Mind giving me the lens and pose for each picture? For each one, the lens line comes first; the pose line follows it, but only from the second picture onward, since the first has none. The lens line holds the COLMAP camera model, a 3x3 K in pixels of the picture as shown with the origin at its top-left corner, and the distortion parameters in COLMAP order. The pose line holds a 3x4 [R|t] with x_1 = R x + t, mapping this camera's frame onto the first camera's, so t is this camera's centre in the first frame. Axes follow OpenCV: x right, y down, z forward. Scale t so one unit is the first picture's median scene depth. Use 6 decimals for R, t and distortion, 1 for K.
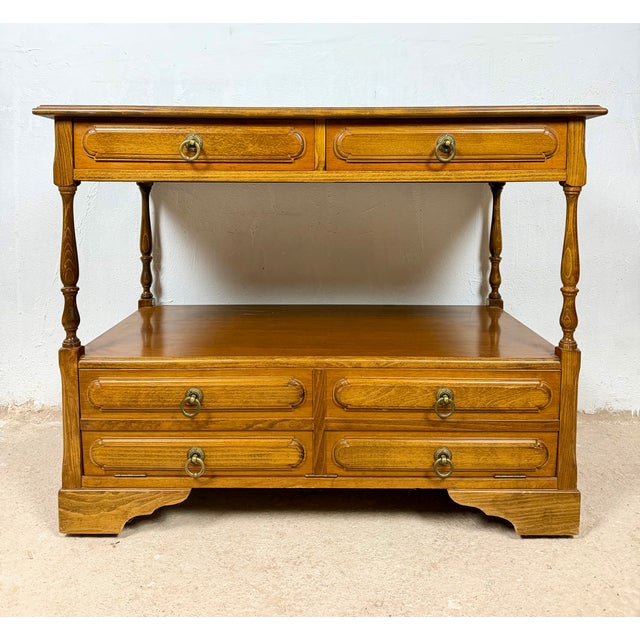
lens RADIAL K [[592.3, 0, 322.1], [0, 592.3, 229.8], [0, 0, 1]] dist [0.068418, -0.099965]
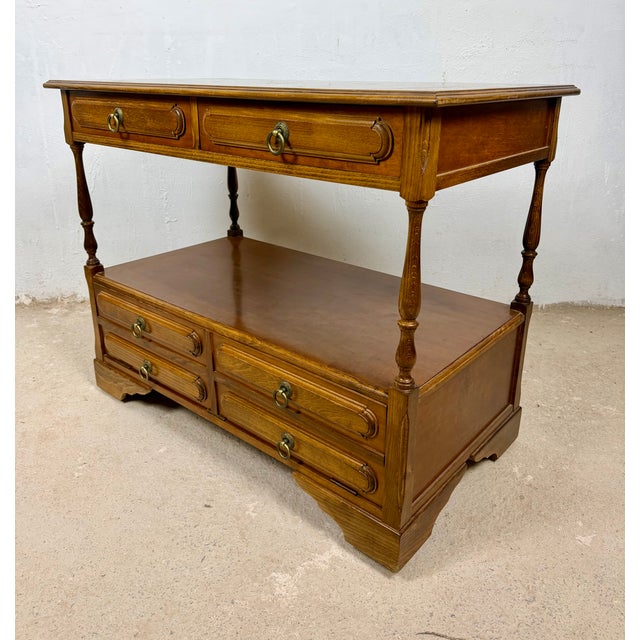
lens RADIAL K [[570.0, 0, 320.6], [0, 570.0, 283.6], [0, 0, 1]] dist [0.162970, -0.308962]
pose [[0.767950, 0.224800, -0.599765, 0.782894], [-0.052717, 0.955393, 0.290594, -0.174805], [0.638337, -0.191544, 0.745545, 0.342429]]
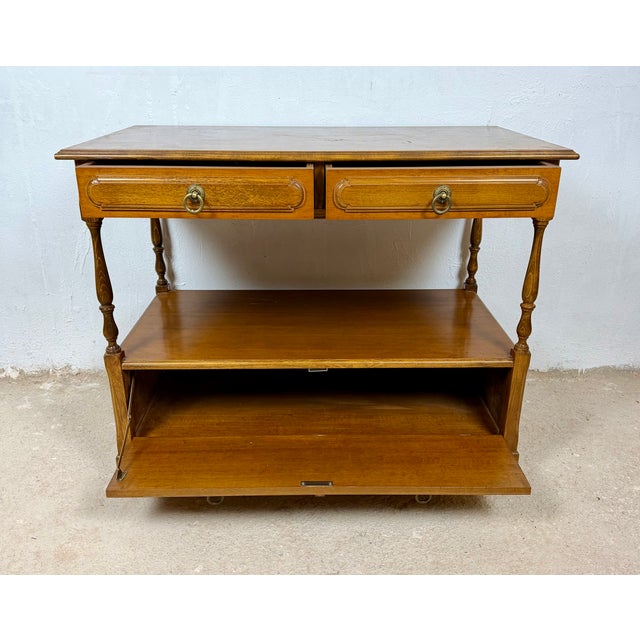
lens RADIAL K [[590.6, 0, 325.3], [0, 590.6, 332.8], [0, 0, 1]] dist [0.127259, -0.230388]
pose [[0.999766, -0.006324, 0.020699, -0.016534], [-0.000826, 0.944517, 0.328461, -0.240345], [-0.021628, -0.328401, 0.944291, -0.137544]]
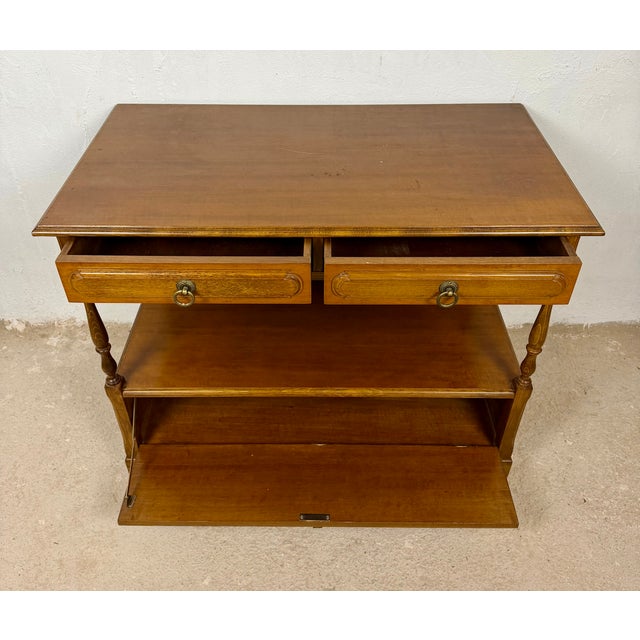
lens RADIAL K [[592.2, 0, 318.5], [0, 592.2, 276.4], [0, 0, 1]] dist [0.086105, -0.148060]
pose [[0.999985, -0.000016, -0.005464, 0.002792], [0.003081, 0.827449, 0.561532, -0.665566], [0.004512, -0.561540, 0.827437, 0.118268]]
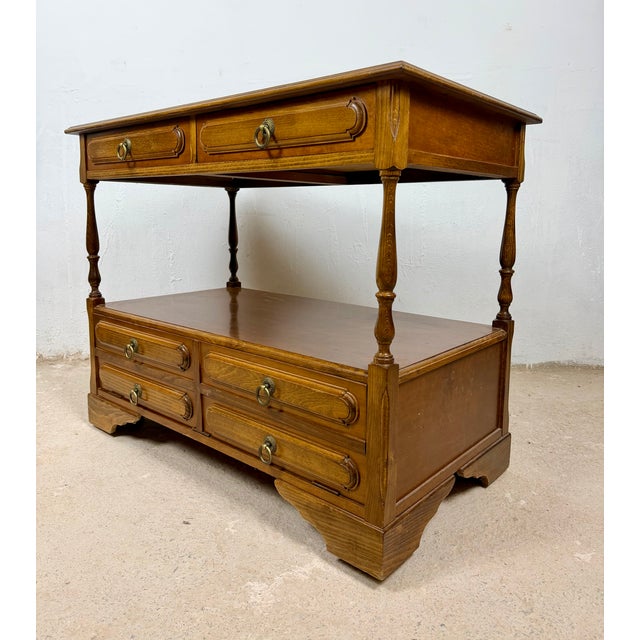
lens RADIAL K [[533.4, 0, 319.0], [0, 533.4, 289.4], [0, 0, 1]] dist [0.117585, -0.187205]
pose [[0.759116, 0.100809, -0.643102, 0.825759], [-0.057655, 0.994465, 0.087831, 0.031734], [0.648397, -0.029596, 0.760727, 0.364911]]
